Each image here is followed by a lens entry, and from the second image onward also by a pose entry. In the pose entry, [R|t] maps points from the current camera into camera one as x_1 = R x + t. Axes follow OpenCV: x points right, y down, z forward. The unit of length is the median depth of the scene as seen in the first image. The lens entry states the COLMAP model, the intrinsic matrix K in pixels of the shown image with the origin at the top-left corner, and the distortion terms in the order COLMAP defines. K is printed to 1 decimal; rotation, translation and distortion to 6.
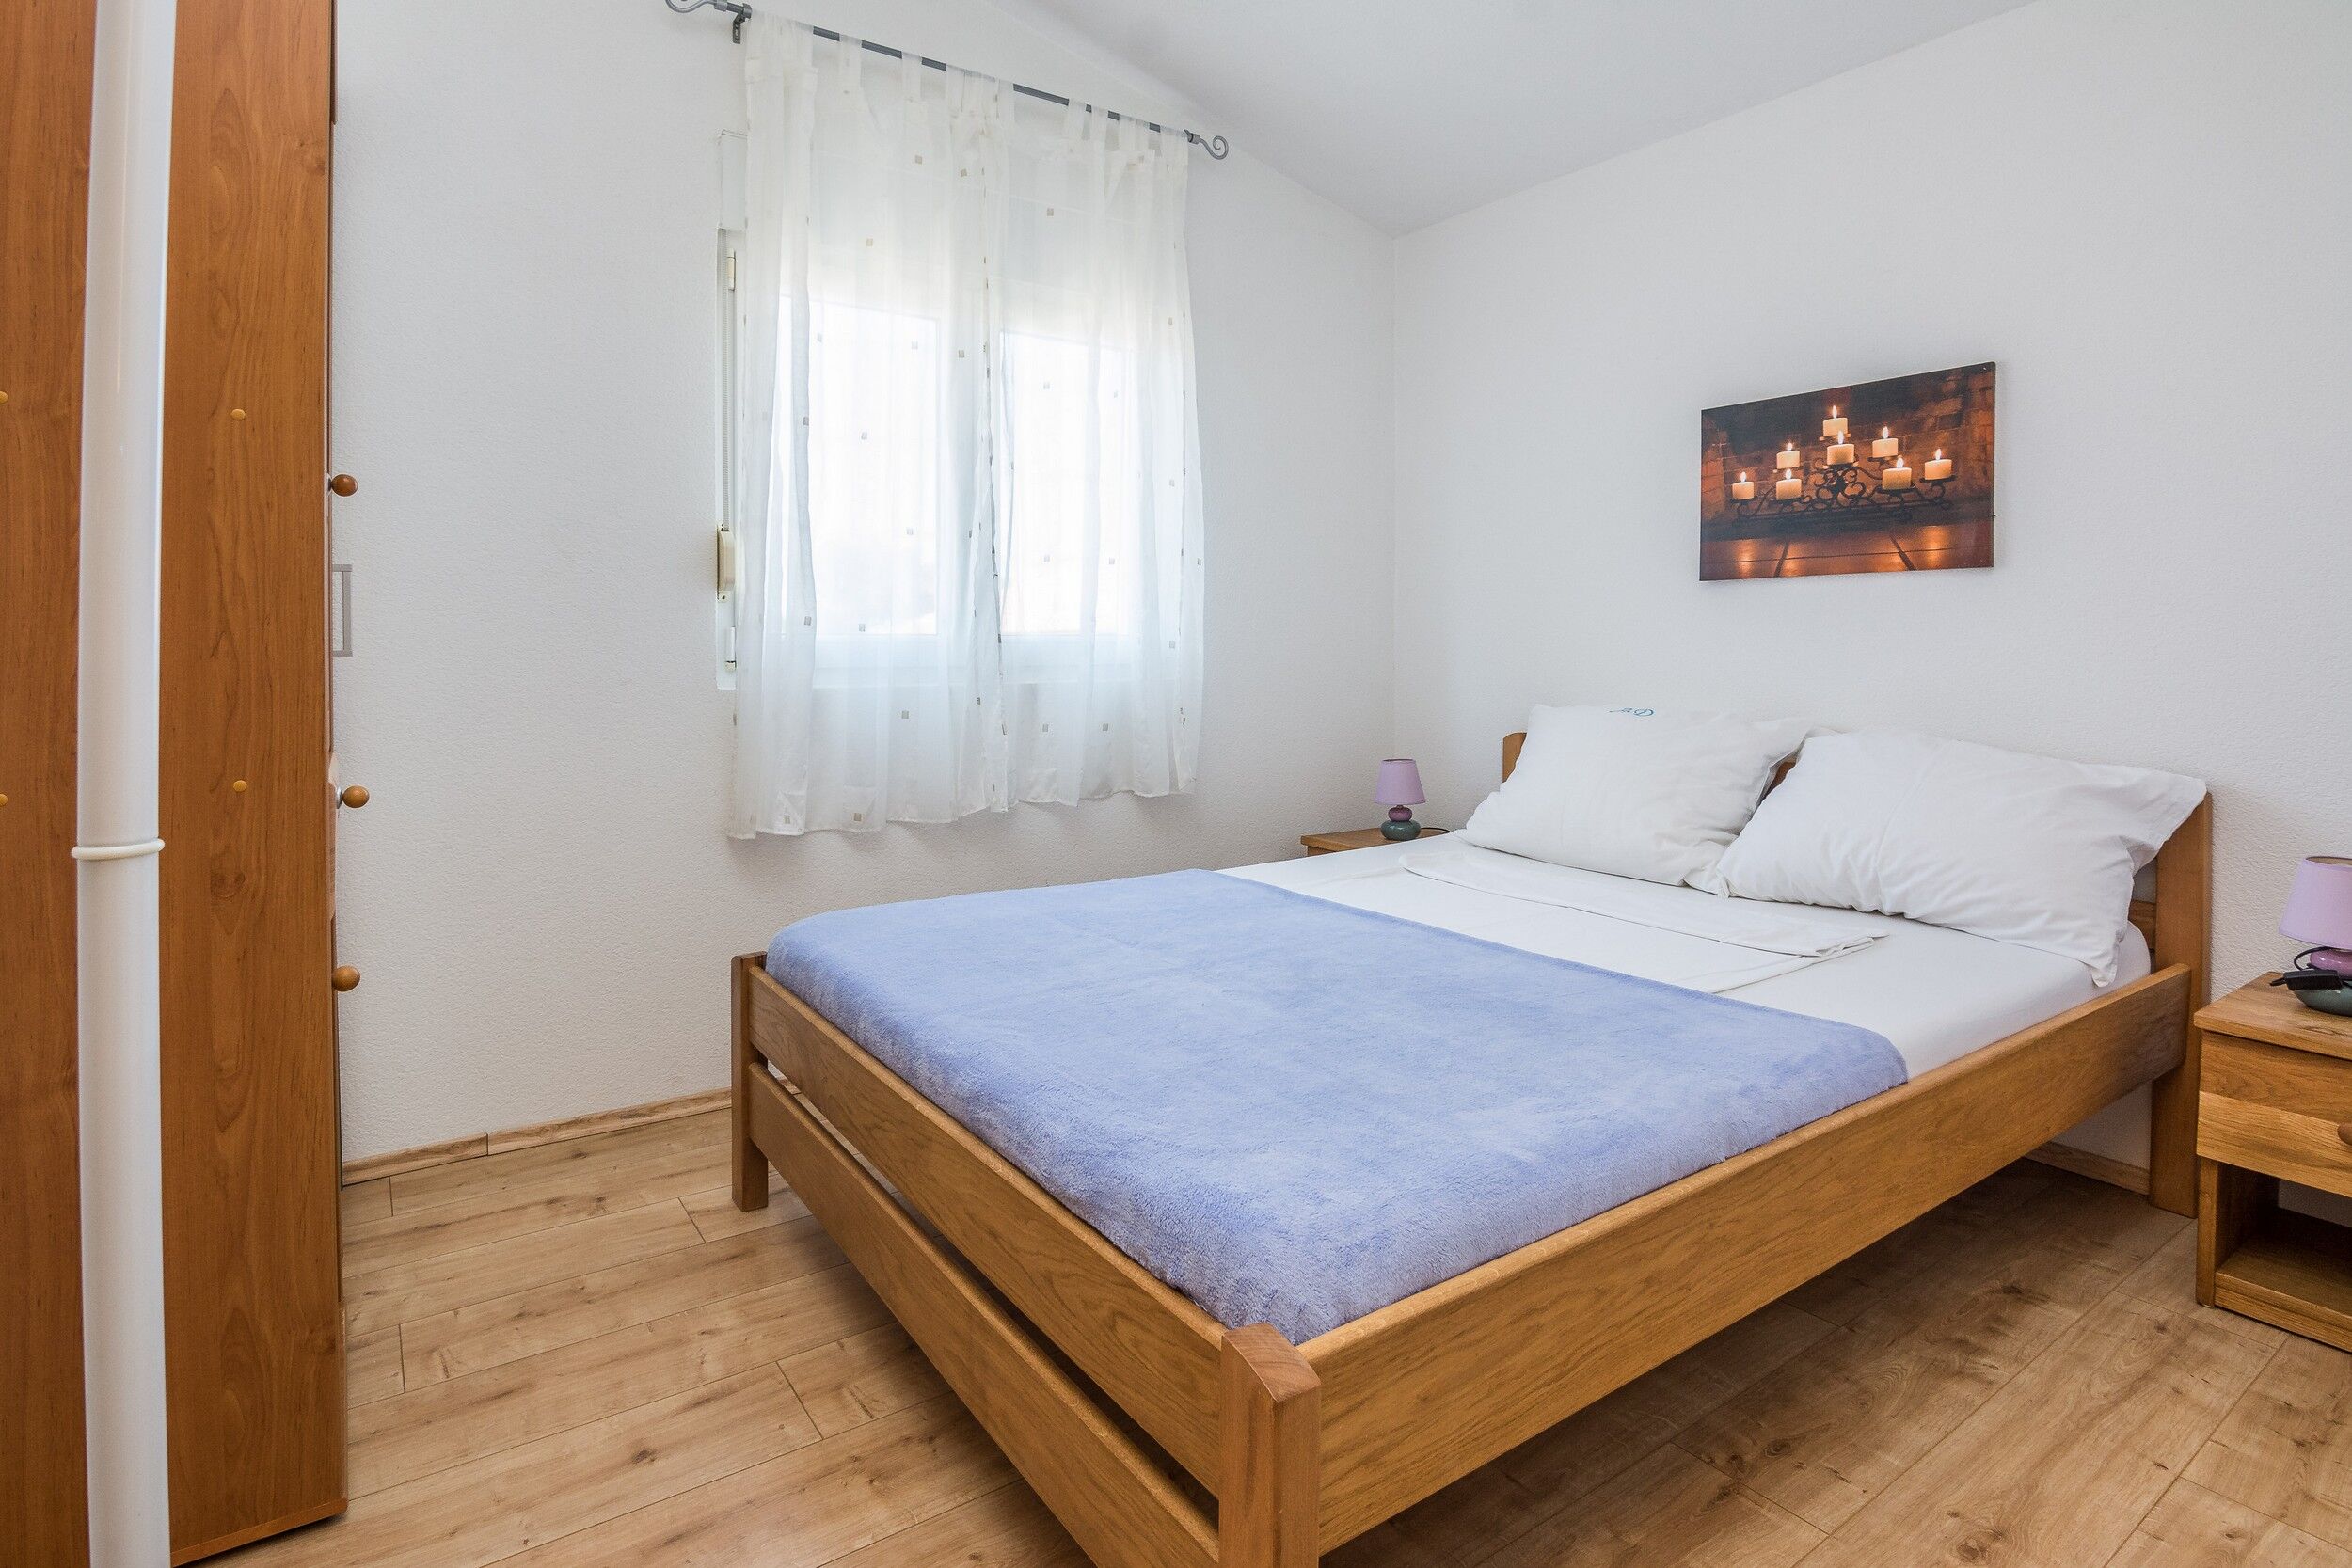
lens RADIAL K [[1202.8, 0, 1193.2], [0, 1202.8, 669.7], [0, 0, 1]] dist [-0.015690, -0.004637]
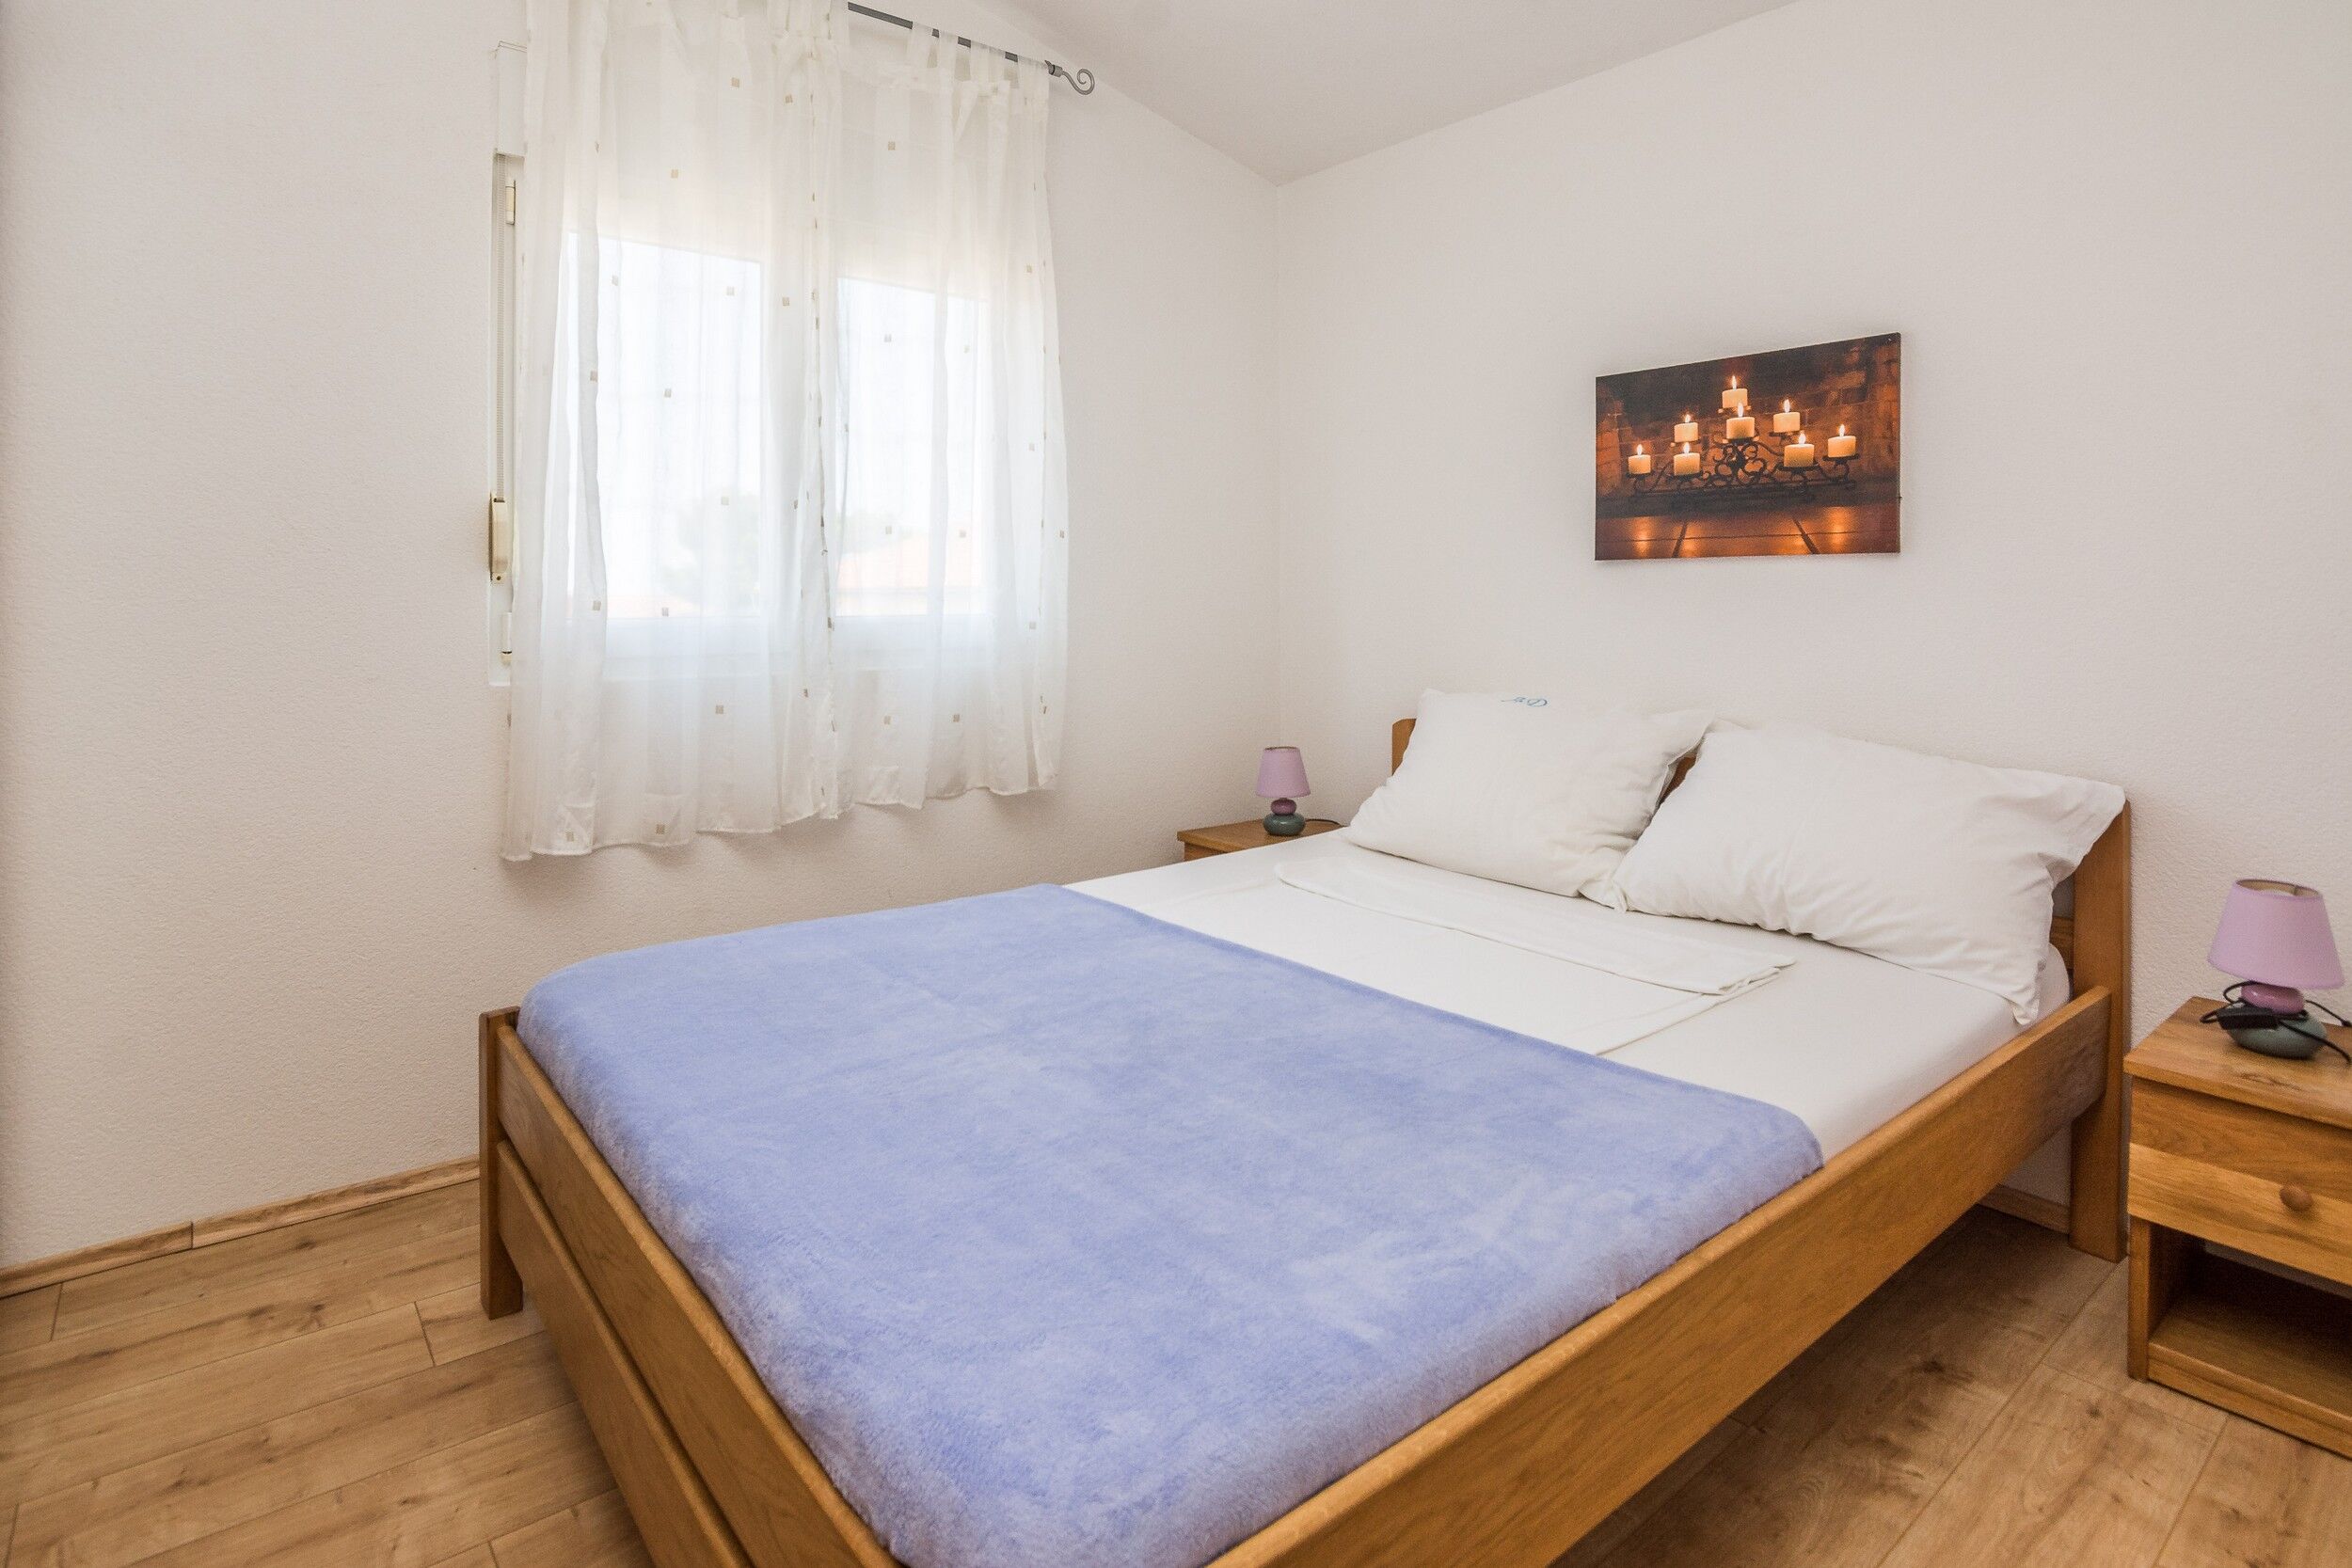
lens RADIAL K [[1202.8, 0, 1218.3], [0, 1202.8, 597.2], [0, 0, 1]] dist [-0.015690, -0.004637]
pose [[0.996252, -0.001920, 0.086478, 0.063561], [0.003140, 0.999897, -0.013971, -0.041645], [-0.086442, 0.014190, 0.996156, 0.123131]]
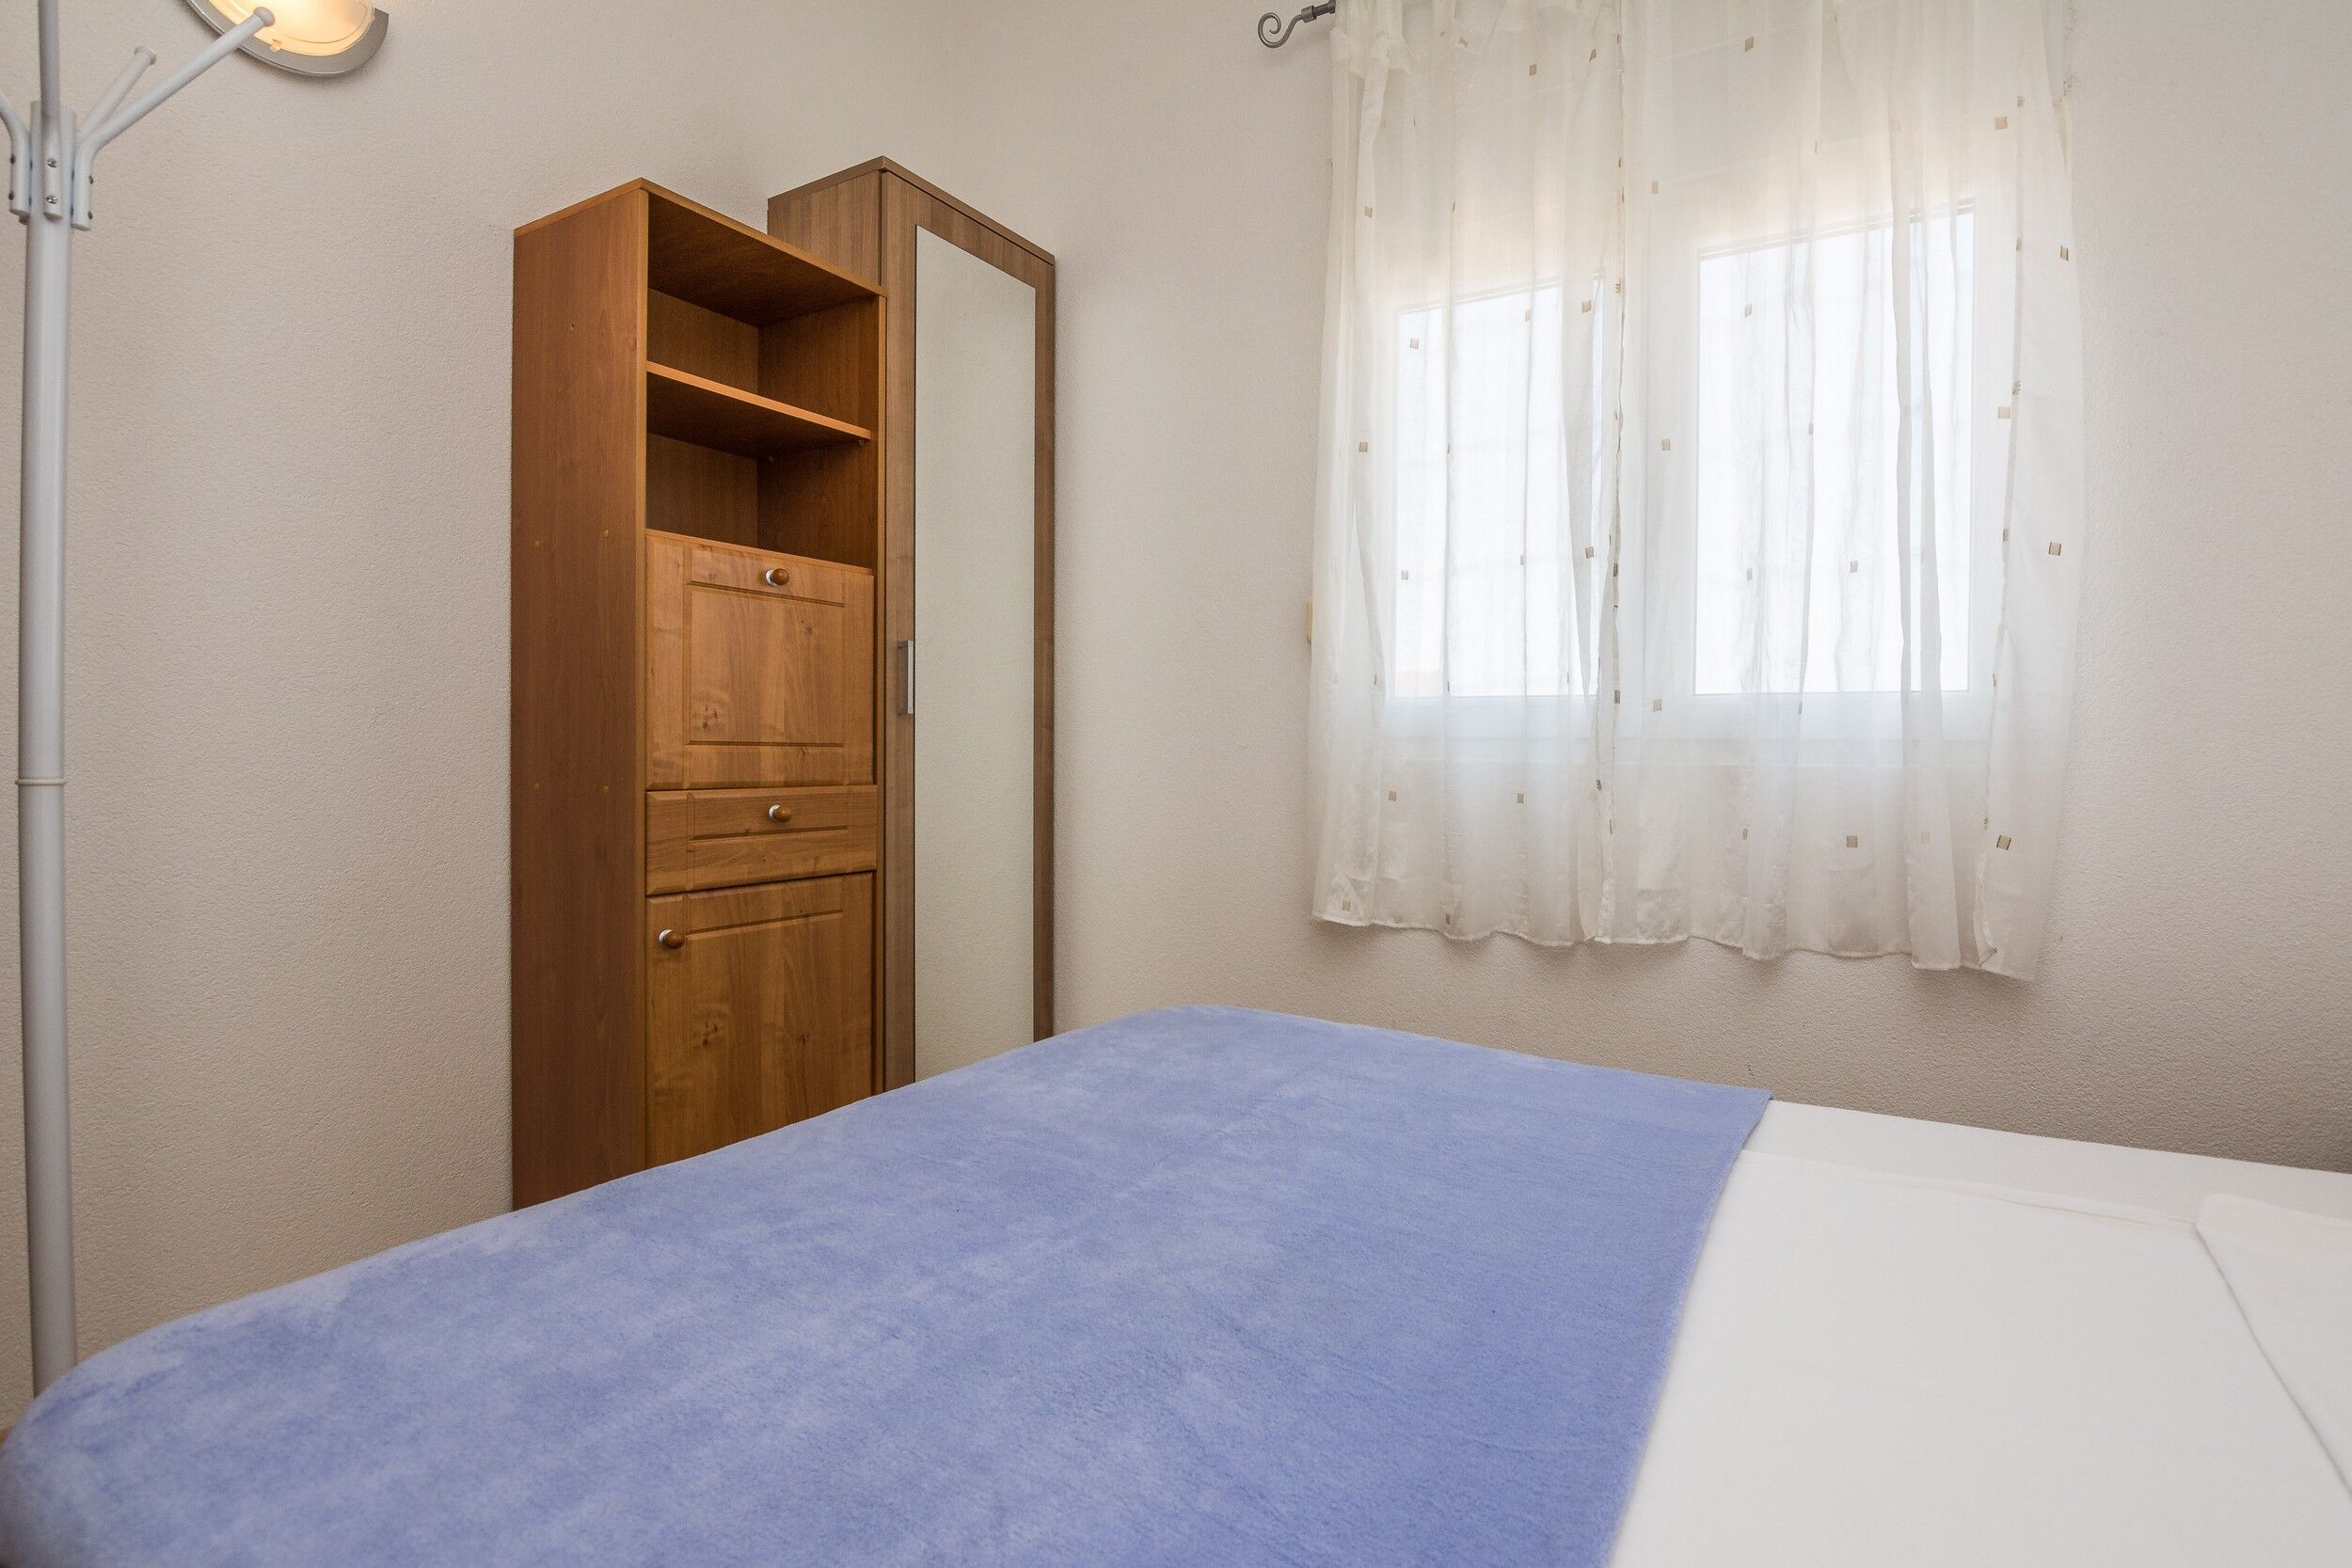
lens RADIAL K [[1202.8, 0, 1178.1], [0, 1202.8, 783.5], [0, 0, 1]] dist [-0.015690, -0.004637]
pose [[0.400561, 0.033779, -0.915647, 0.513386], [-0.017890, 0.999418, 0.029044, 0.013278], [0.916095, 0.004747, 0.400932, 0.648837]]
